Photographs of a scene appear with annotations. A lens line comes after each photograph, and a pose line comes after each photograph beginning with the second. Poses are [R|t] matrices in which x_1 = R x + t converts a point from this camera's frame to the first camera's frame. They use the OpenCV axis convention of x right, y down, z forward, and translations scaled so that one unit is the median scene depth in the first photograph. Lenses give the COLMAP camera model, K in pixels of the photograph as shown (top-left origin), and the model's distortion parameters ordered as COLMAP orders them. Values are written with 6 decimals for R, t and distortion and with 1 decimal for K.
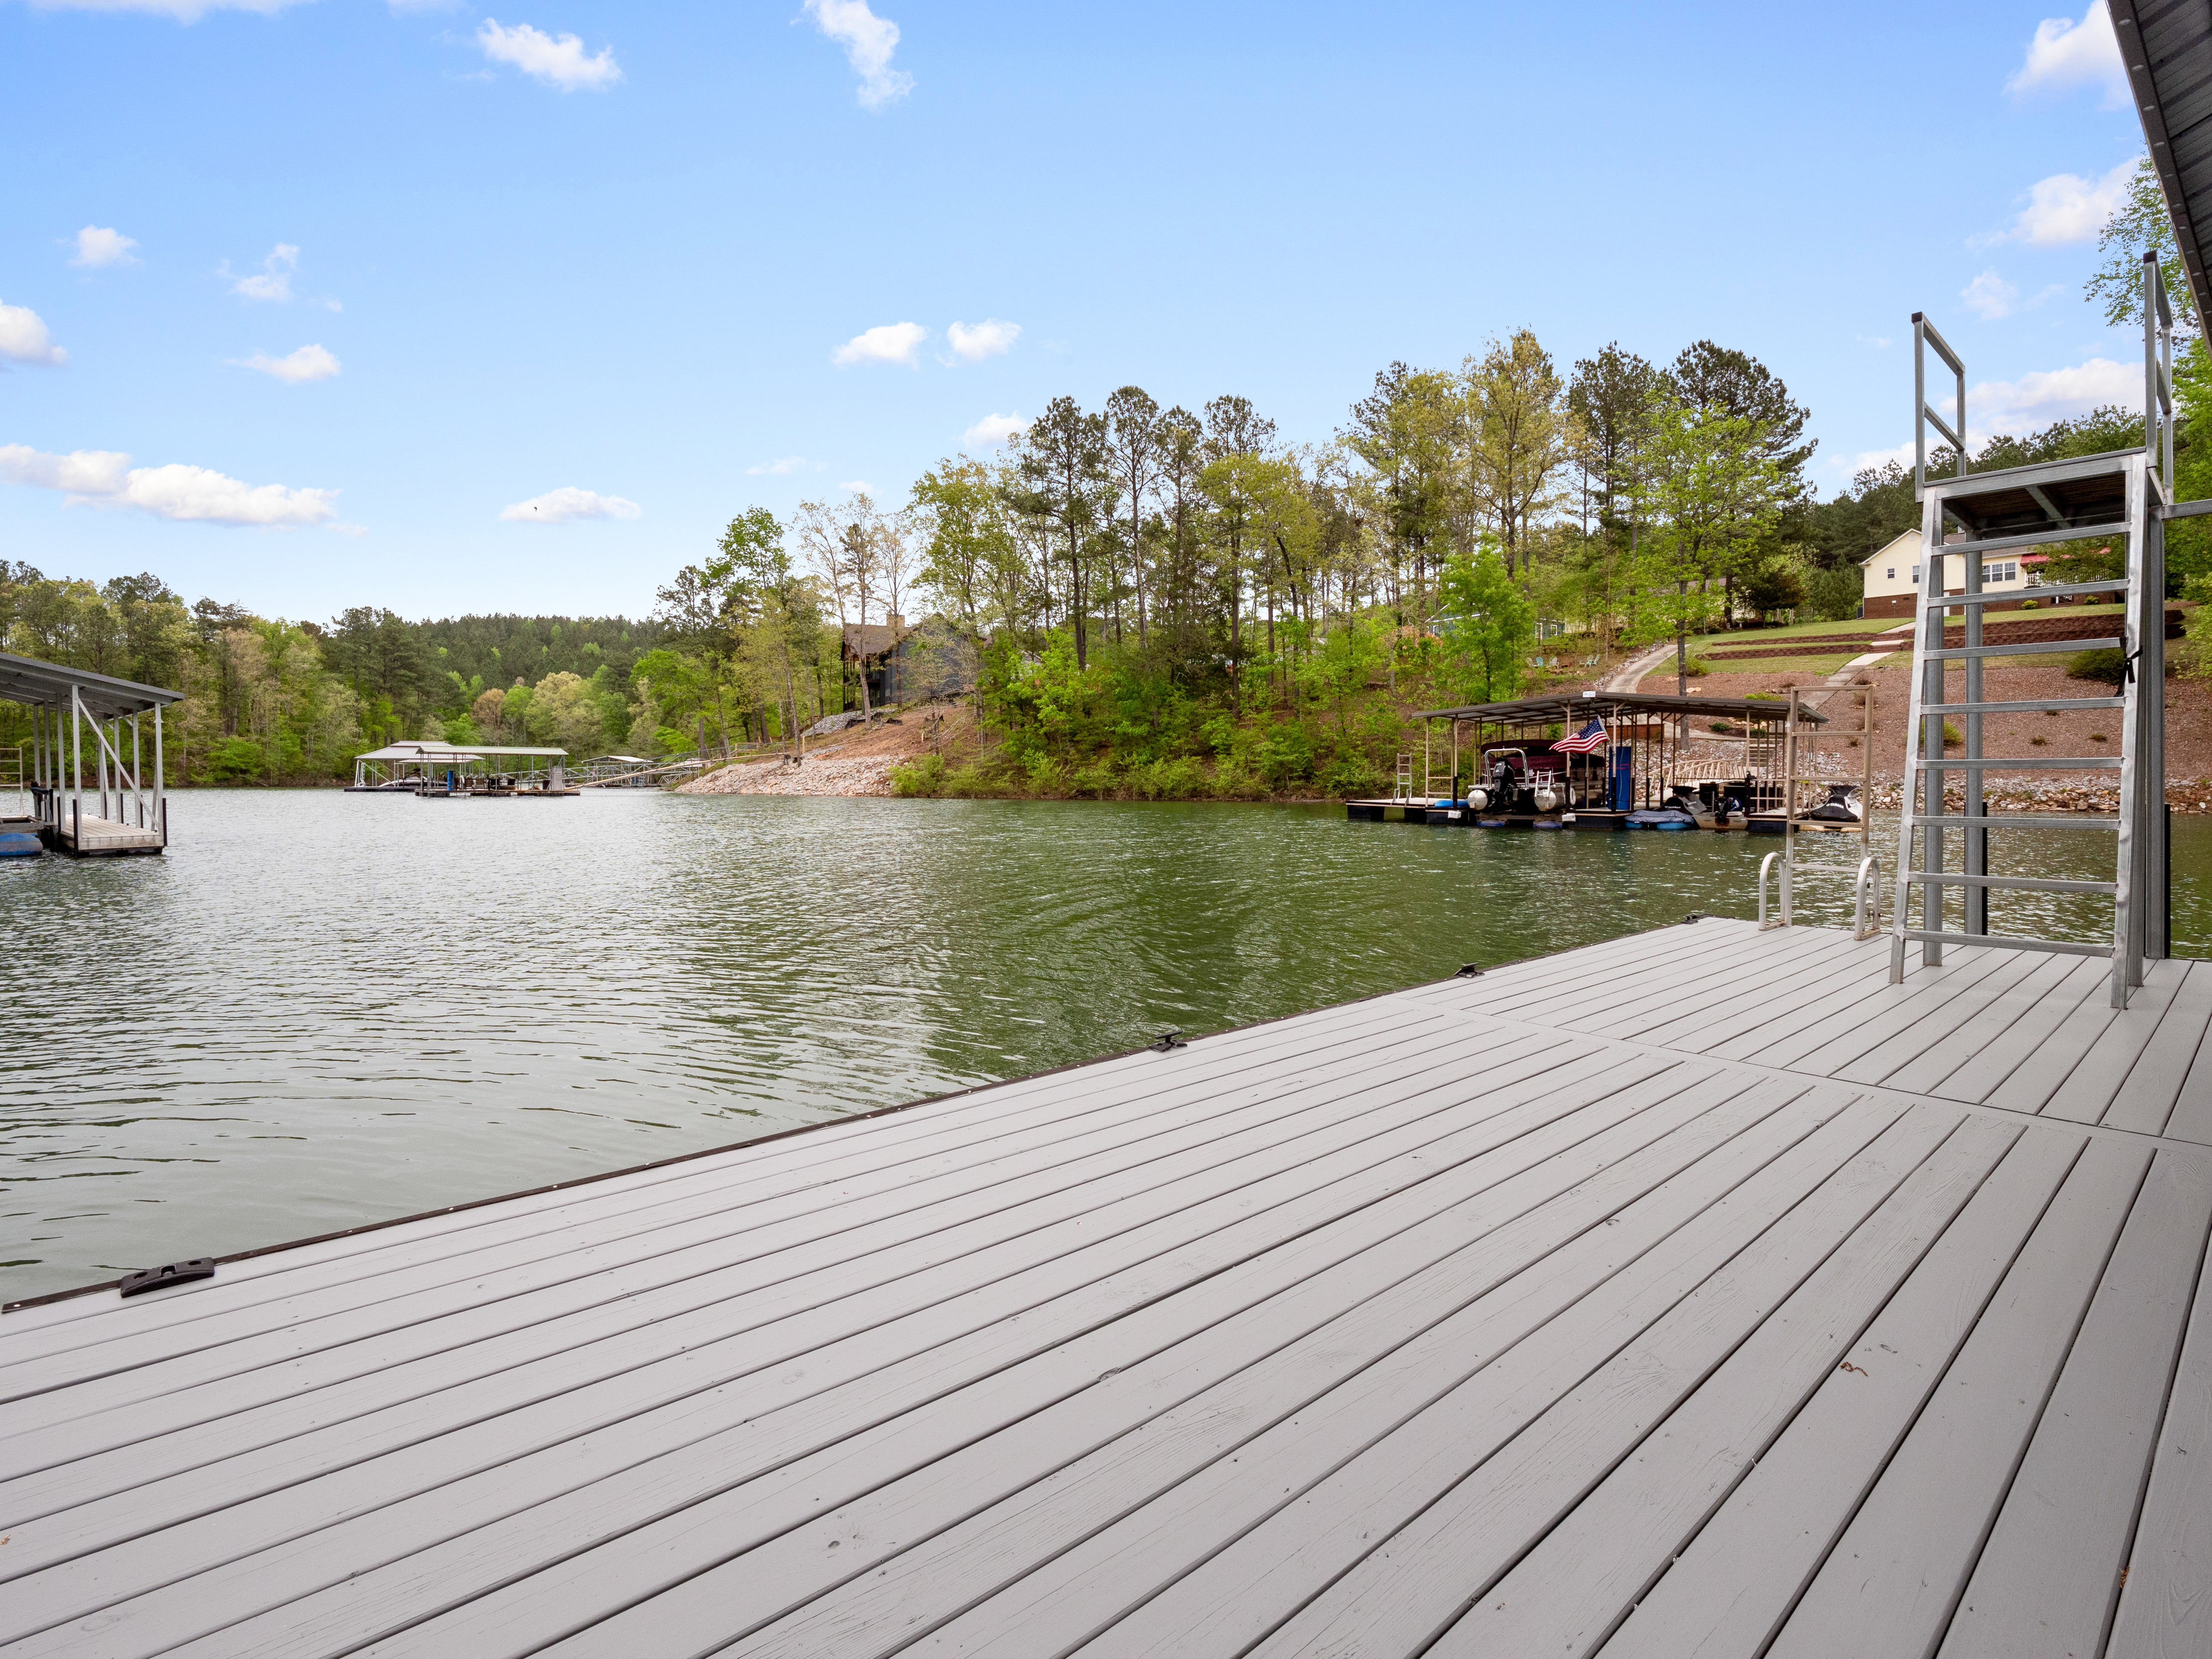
lens RADIAL K [[1075.4, 0, 1112.4], [0, 1075.4, 801.9], [0, 0, 1]] dist [-0.003258, -0.005835]
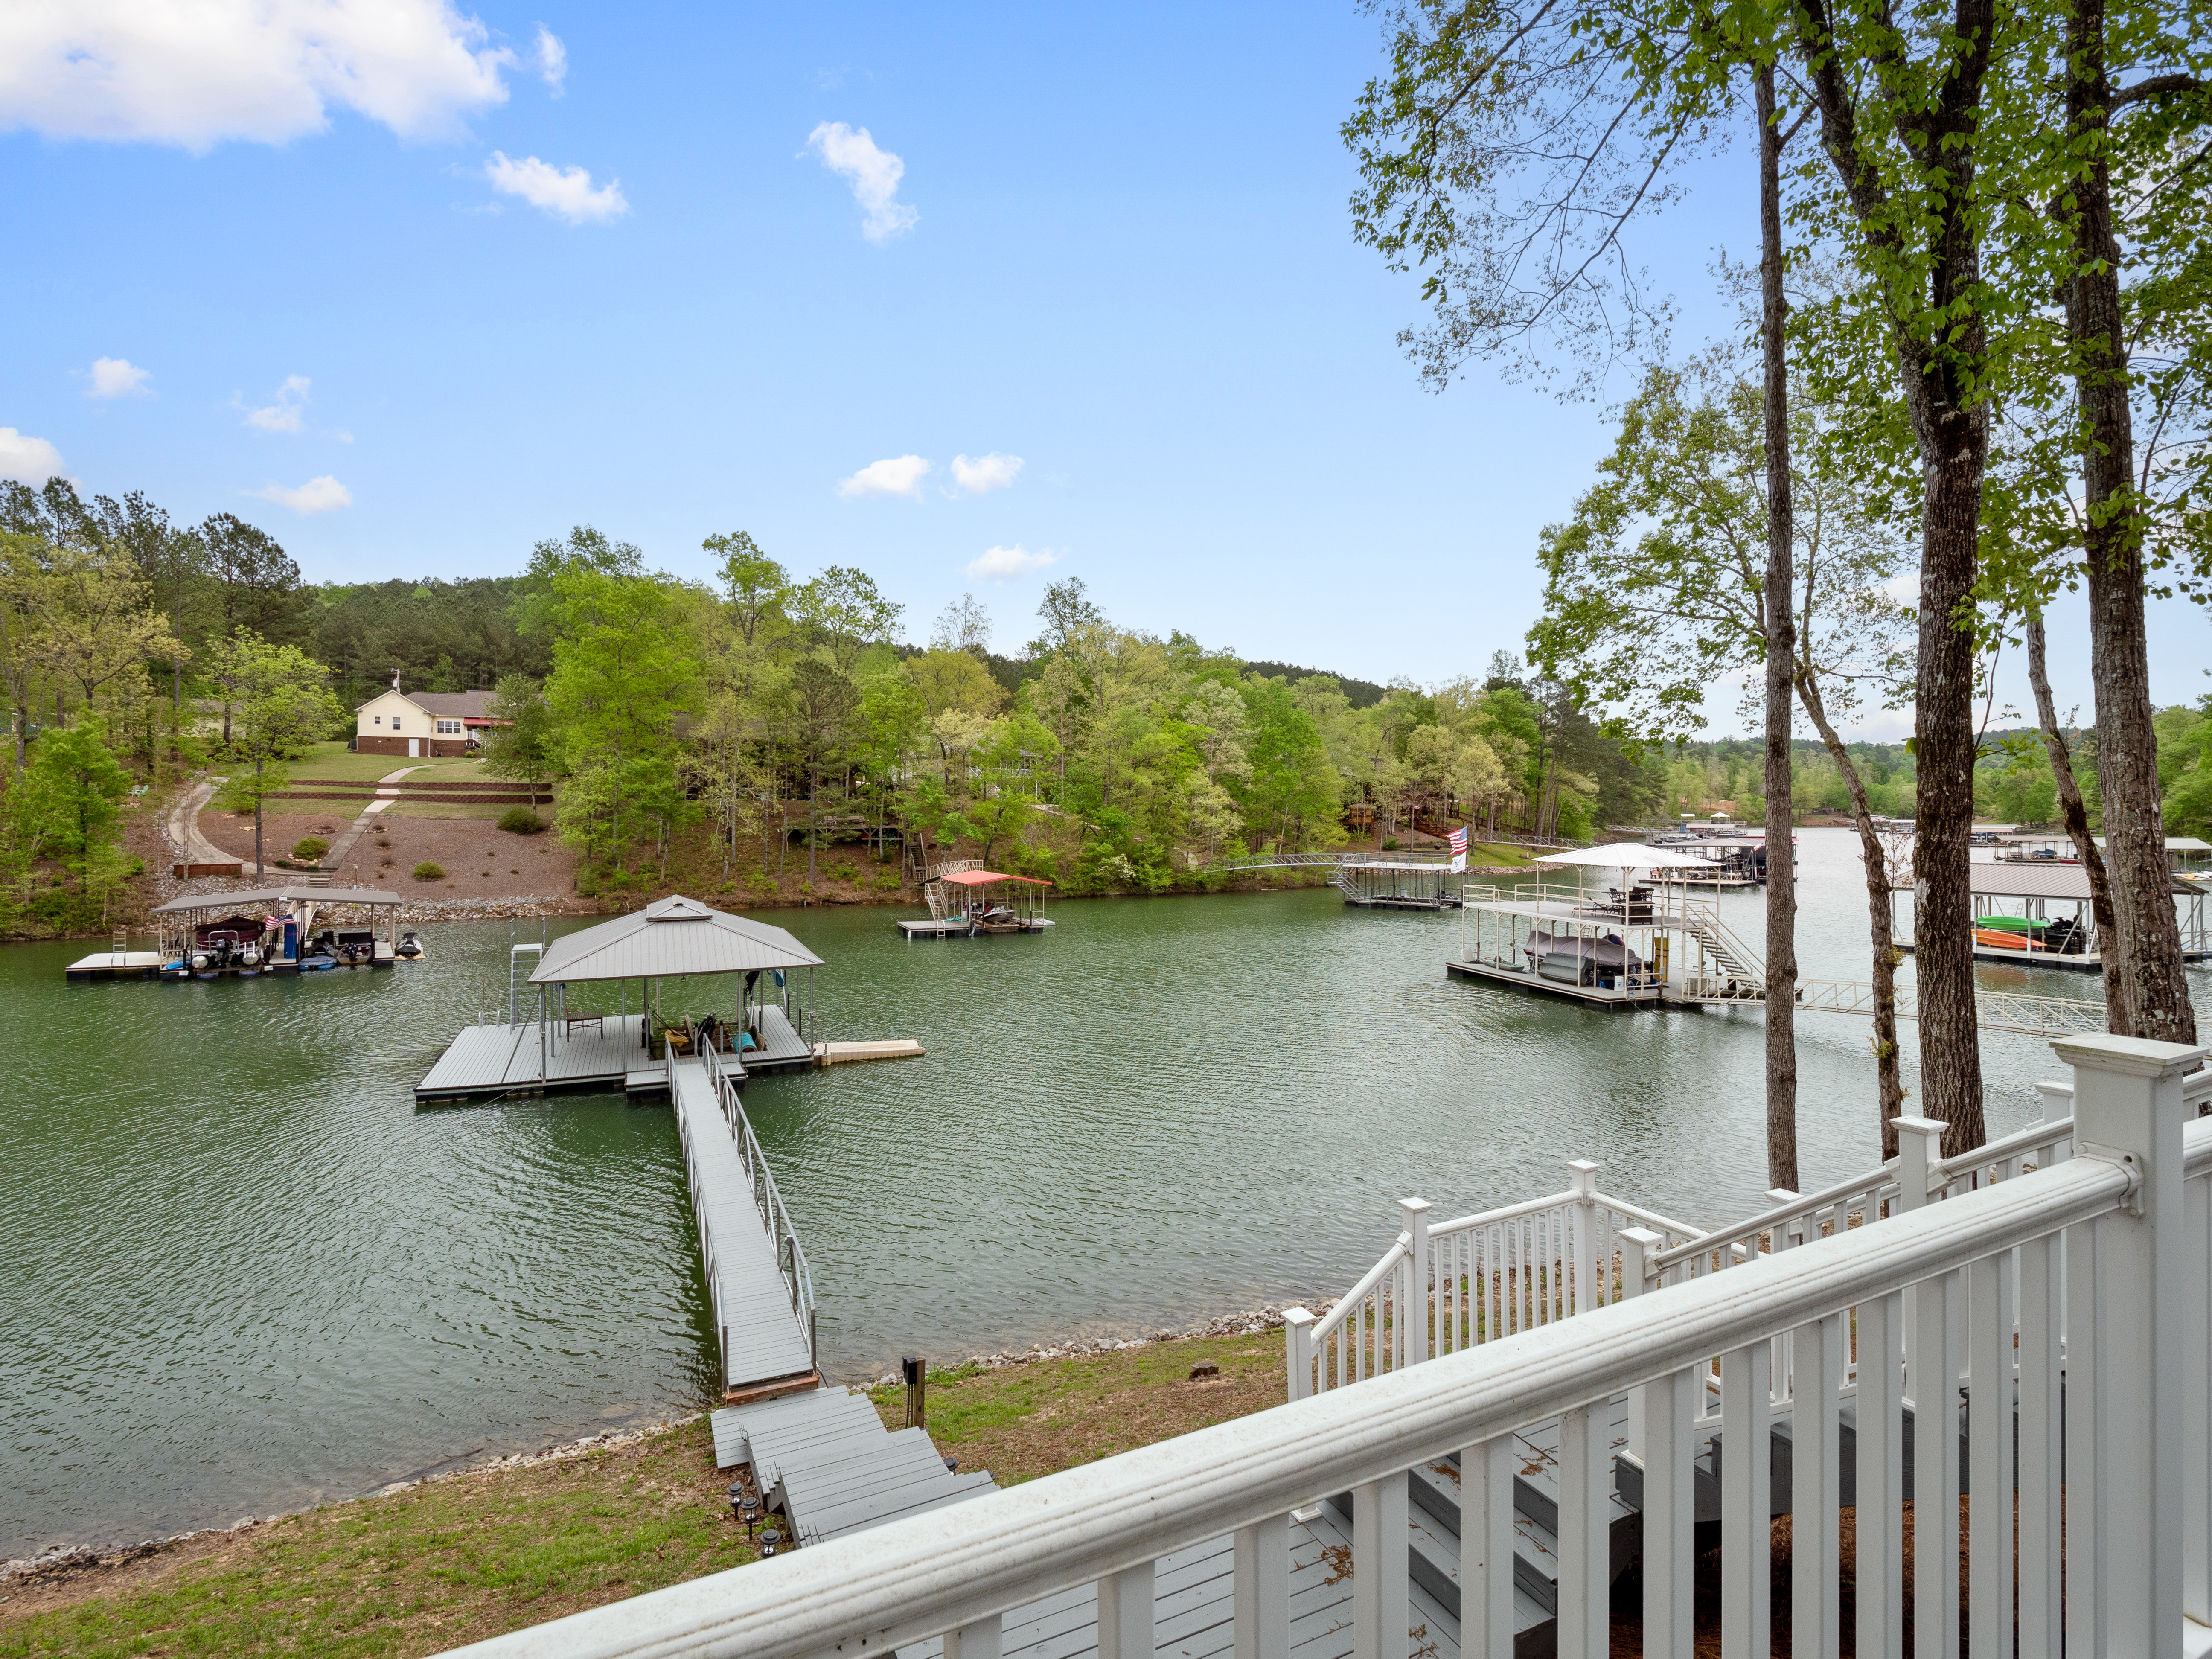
lens RADIAL K [[1072.2, 0, 1100.9], [0, 1072.2, 812.0], [0, 0, 1]] dist [-0.002197, -0.012370]
pose [[0.309334, 0.002304, 0.950951, -0.370930], [0.023075, 0.999684, -0.009928, -0.088166], [-0.950674, 0.025014, 0.309183, -0.381872]]
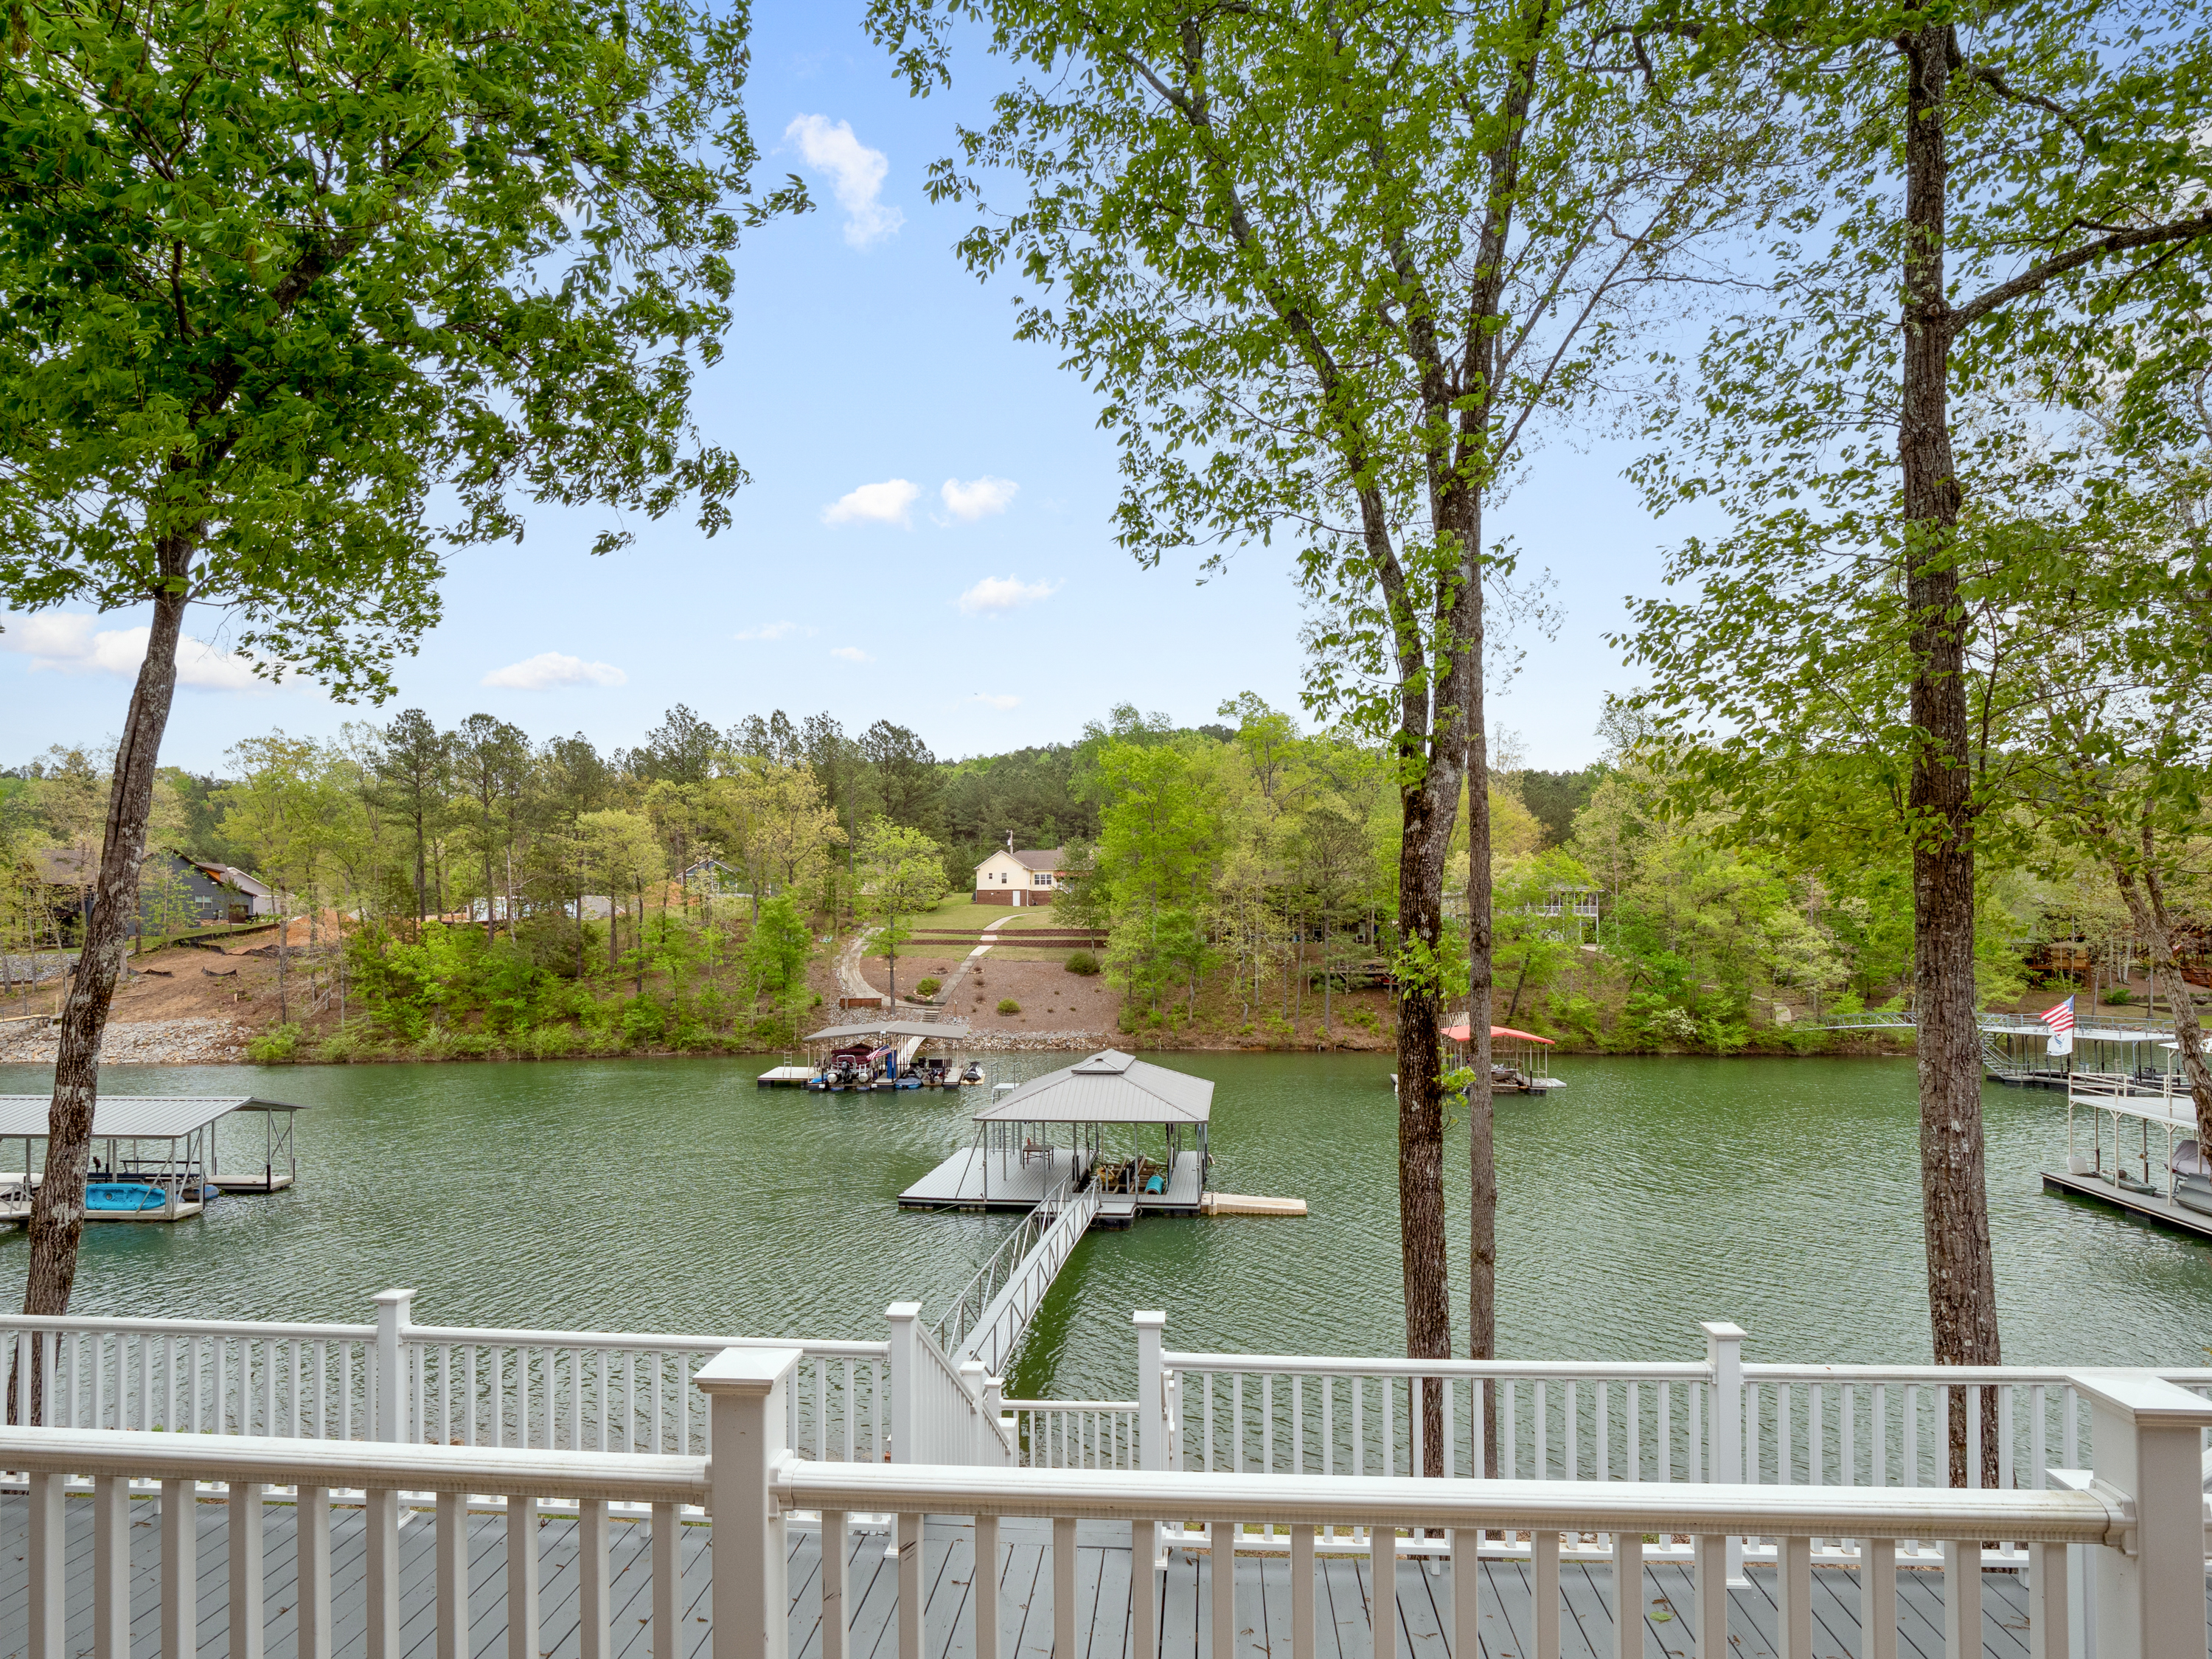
lens RADIAL K [[1112.9, 0, 1098.6], [0, 1112.9, 911.8], [0, 0, 1]] dist [0.001407, -0.023145]
pose [[0.750593, 0.018568, 0.660504, -0.355845], [0.016965, 0.998734, -0.047356, -0.106933], [-0.660547, 0.046751, 0.749328, -0.499189]]
